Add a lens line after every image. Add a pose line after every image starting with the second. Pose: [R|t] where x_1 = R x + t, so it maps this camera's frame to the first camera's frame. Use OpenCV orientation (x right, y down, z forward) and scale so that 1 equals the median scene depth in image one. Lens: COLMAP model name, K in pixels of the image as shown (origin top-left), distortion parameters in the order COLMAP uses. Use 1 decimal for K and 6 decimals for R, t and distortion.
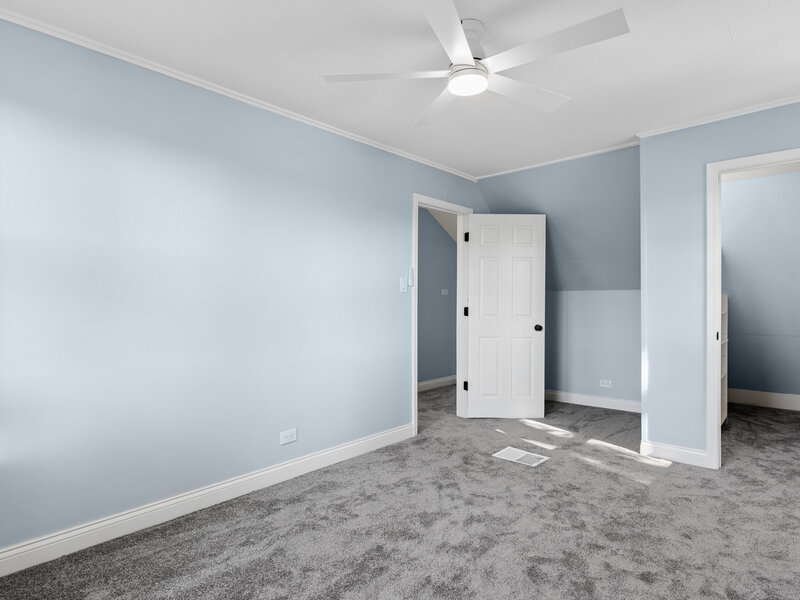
lens RADIAL K [[447.2, 0, 401.5], [0, 447.2, 301.1], [0, 0, 1]] dist [-0.000395, -0.002013]
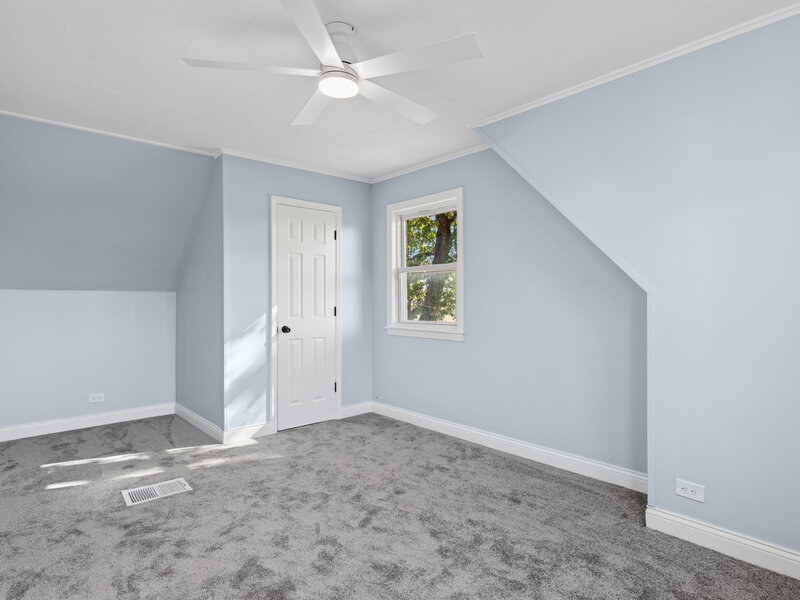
lens RADIAL K [[447.2, 0, 401.5], [0, 447.2, 301.1], [0, 0, 1]] dist [-0.000395, -0.002013]
pose [[0.124651, 0.003129, 0.992196, -0.585116], [0.002451, 0.999991, -0.003462, 0.001057], [-0.992198, 0.002863, 0.124642, 0.523551]]
